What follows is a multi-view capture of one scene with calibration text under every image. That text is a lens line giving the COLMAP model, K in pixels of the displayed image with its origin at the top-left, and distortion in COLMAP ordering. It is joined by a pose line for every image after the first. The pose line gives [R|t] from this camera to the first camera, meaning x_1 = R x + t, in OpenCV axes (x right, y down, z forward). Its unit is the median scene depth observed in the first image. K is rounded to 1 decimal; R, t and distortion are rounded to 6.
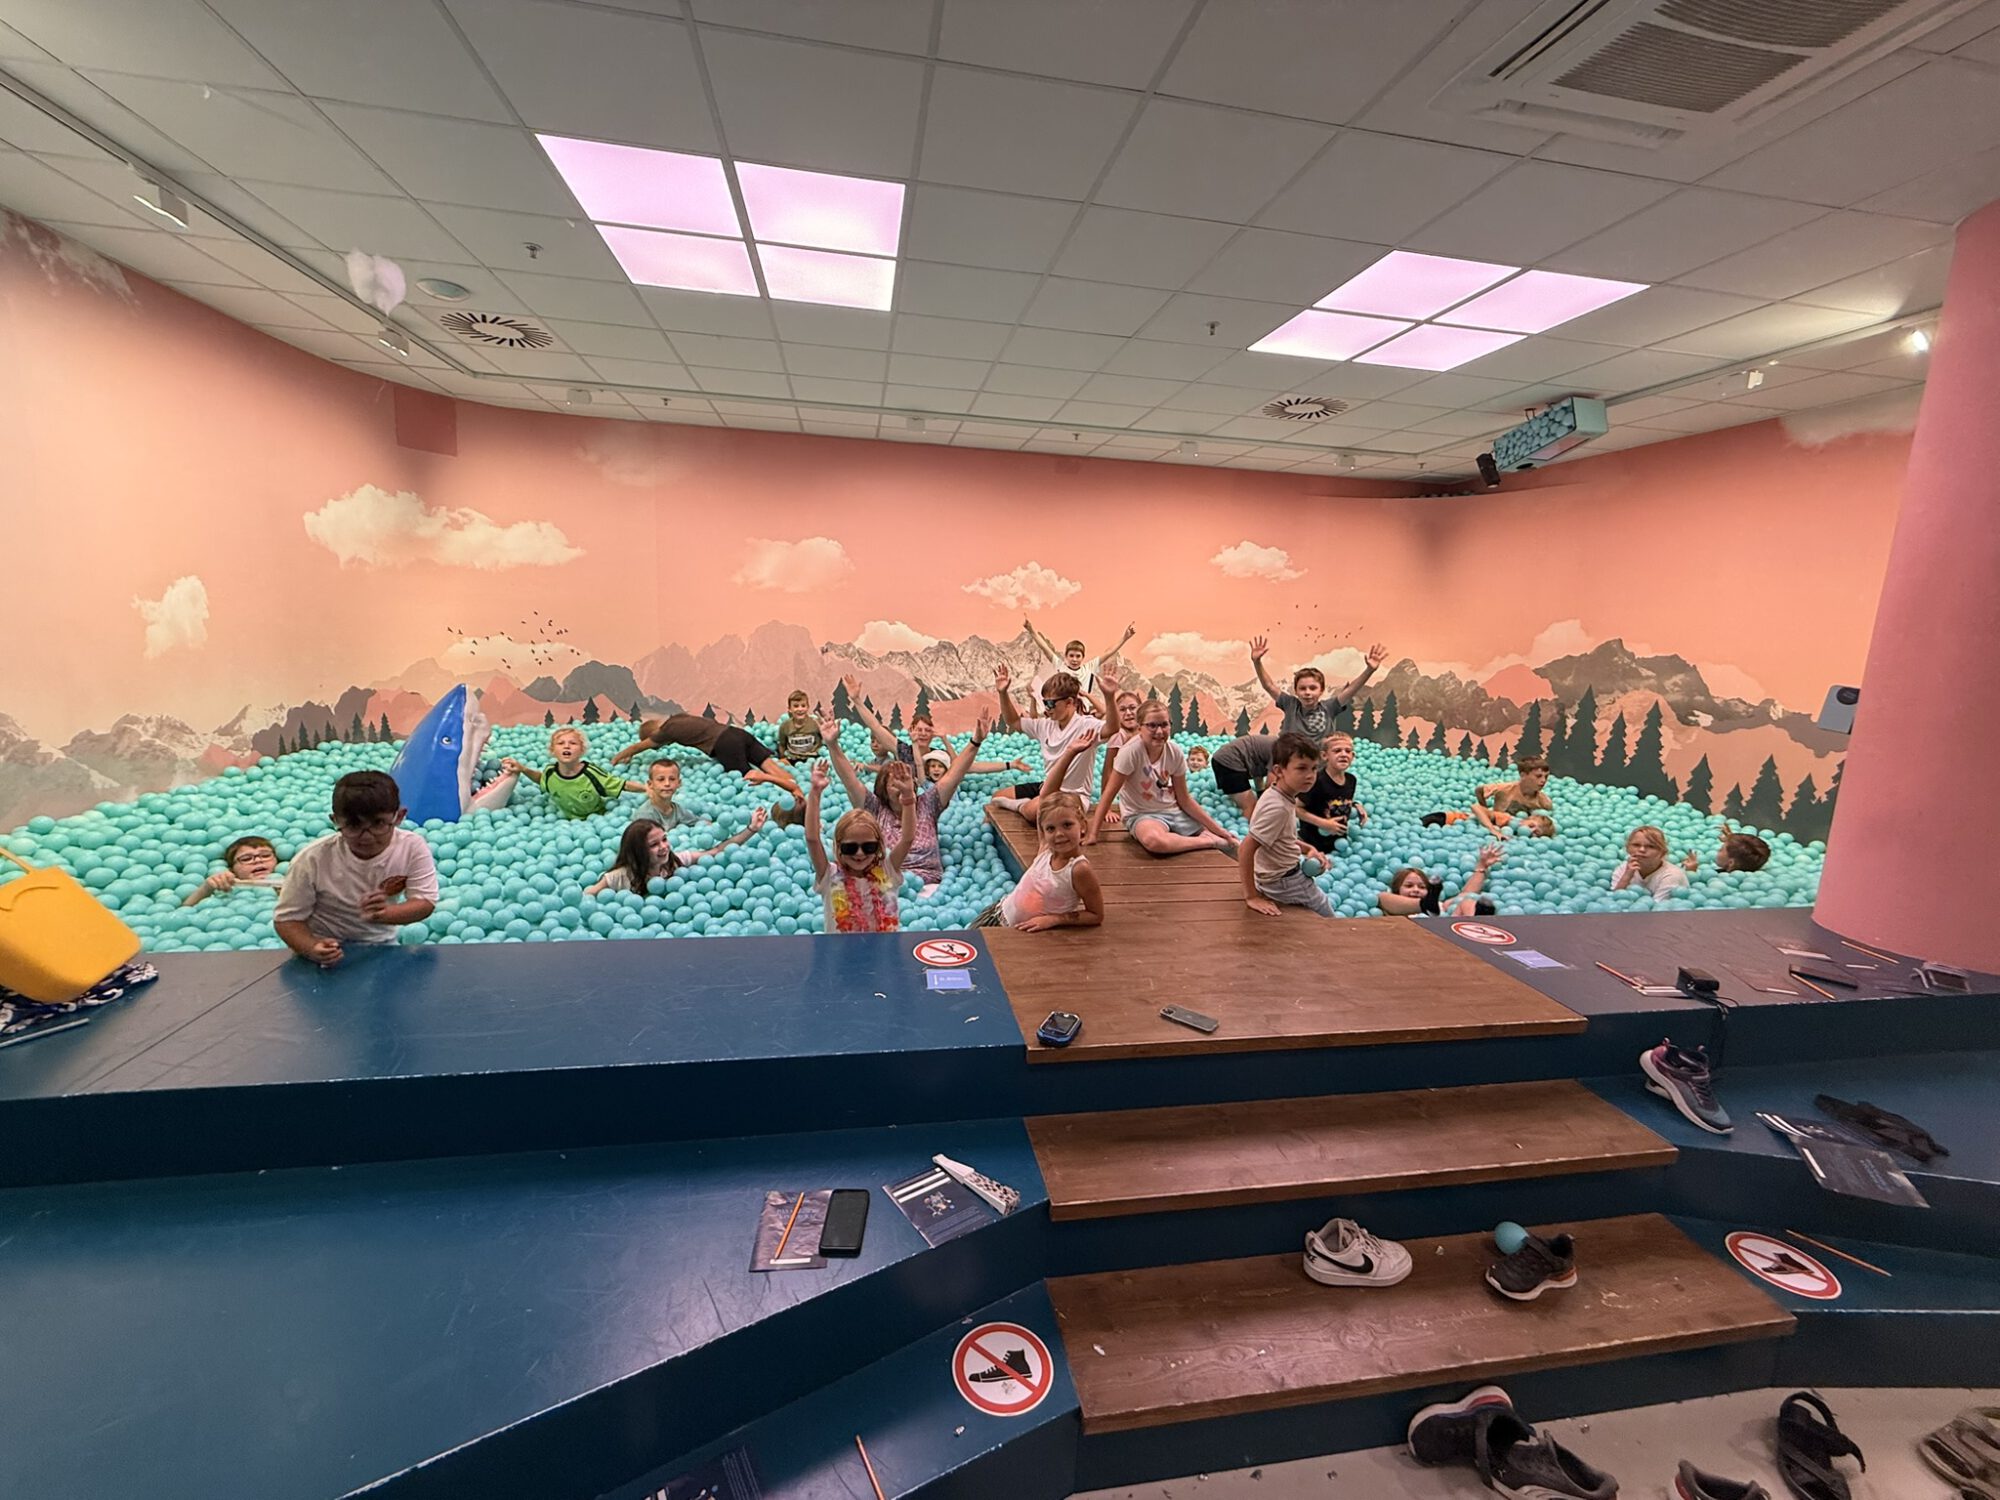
lens RADIAL K [[787.5, 0, 988.8], [0, 787.5, 747.2], [0, 0, 1]] dist [-0.000475, -0.000137]
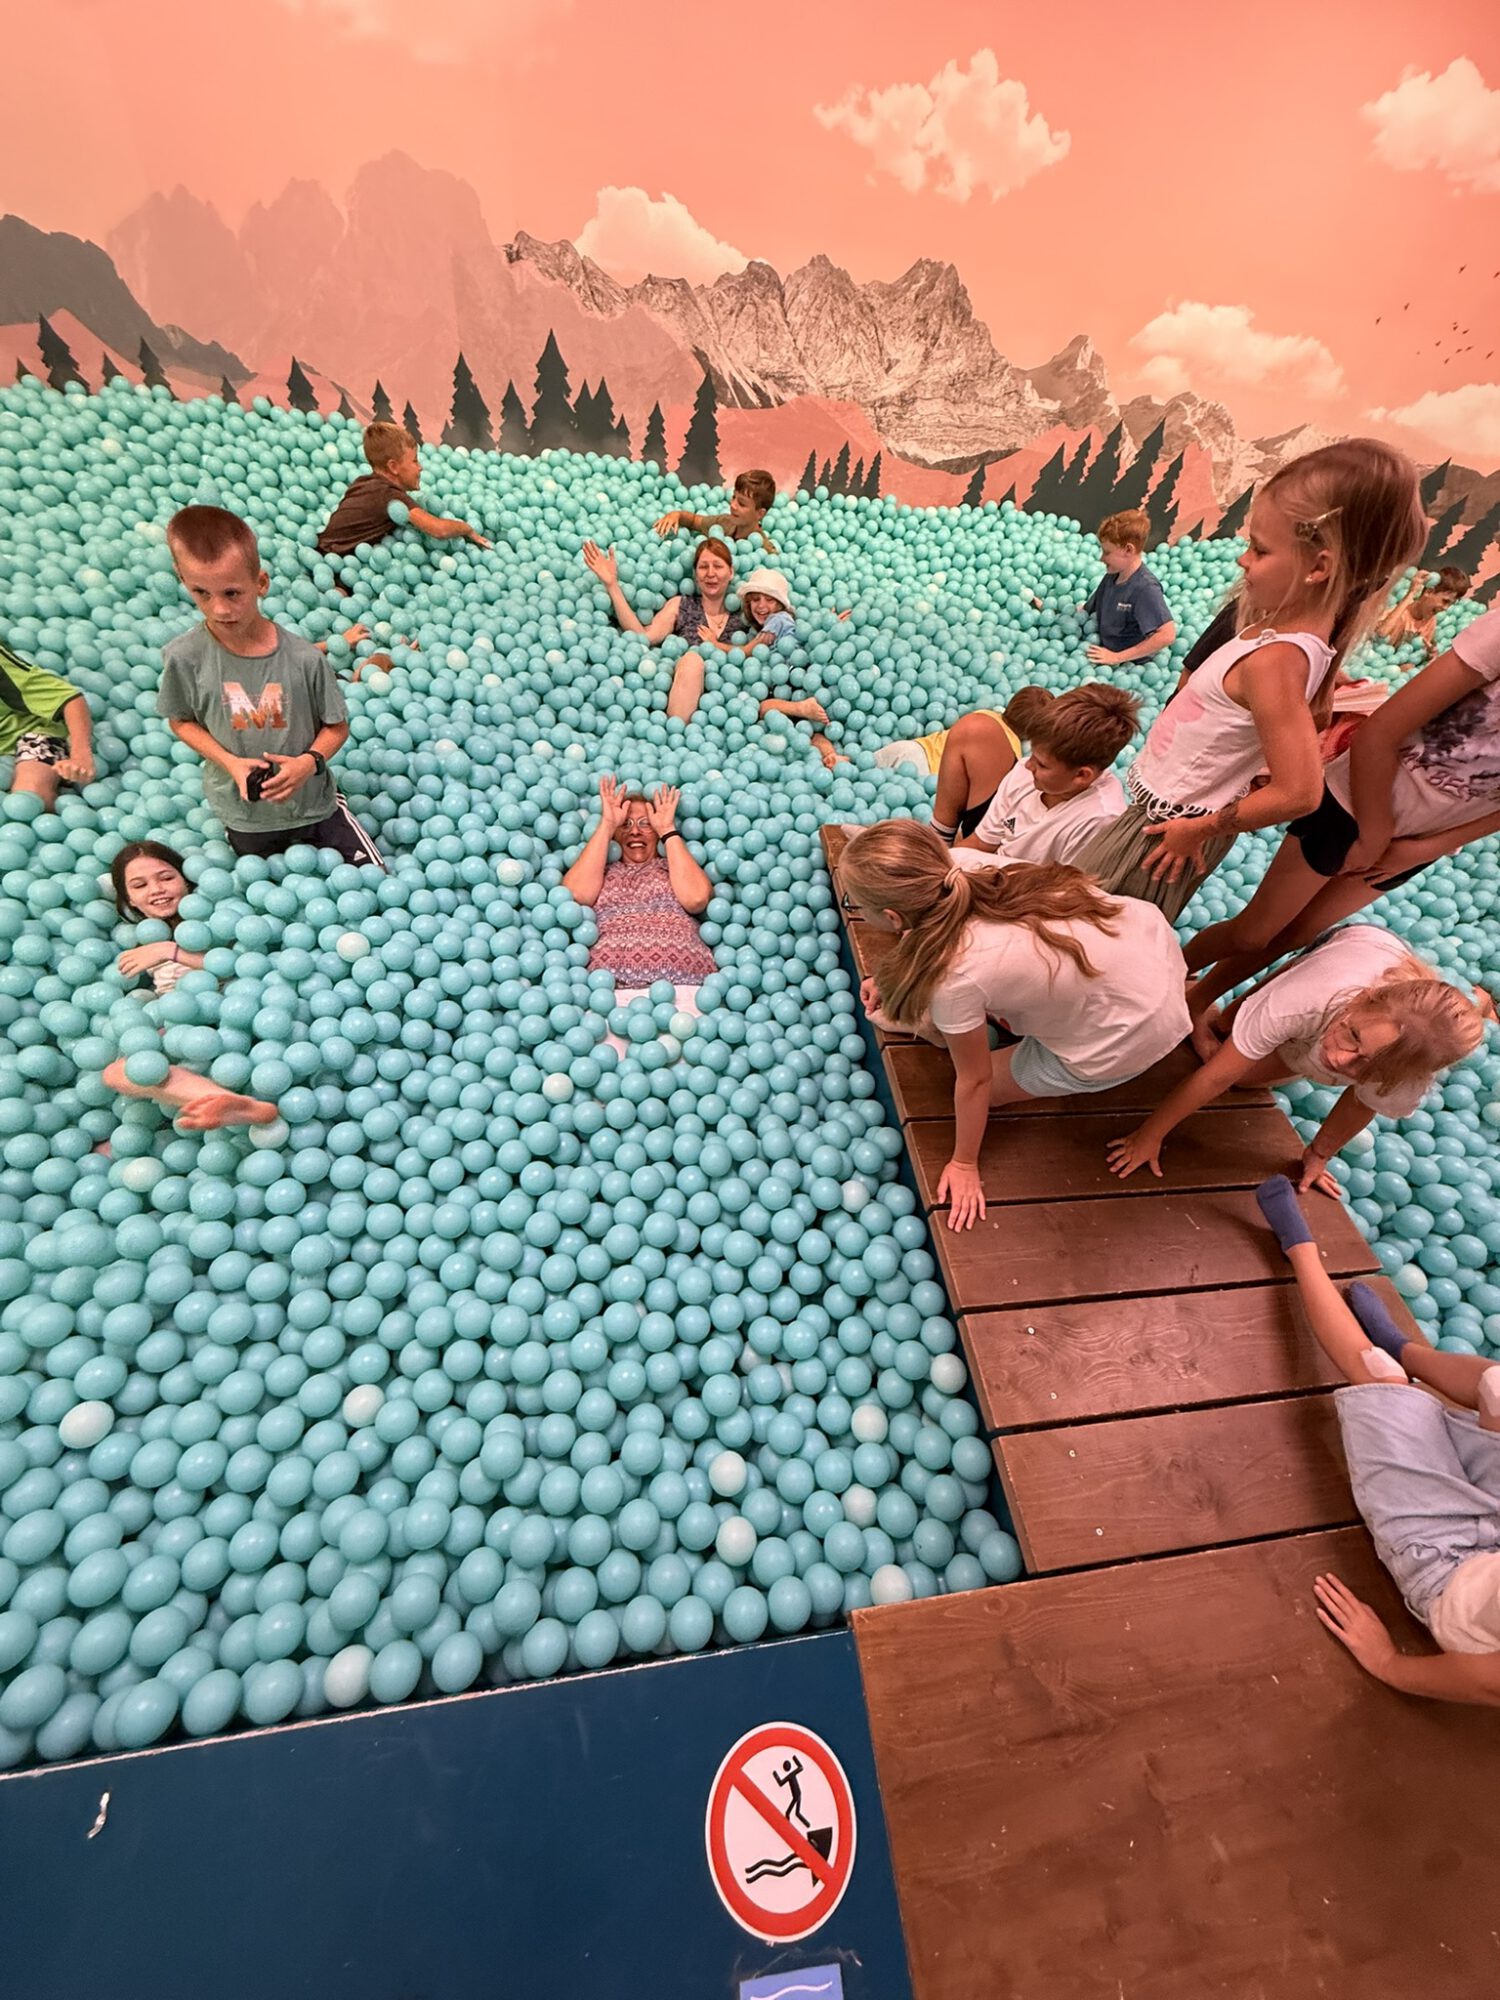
lens RADIAL K [[787.5, 0, 748.9], [0, 787.5, 983.9], [0, 0, 1]] dist [-0.000475, -0.000137]
pose [[0.992746, 0.102072, 0.063541, -0.068802], [-0.118887, 0.754448, 0.645504, -0.157557], [0.017949, -0.648375, 0.761110, 0.474508]]
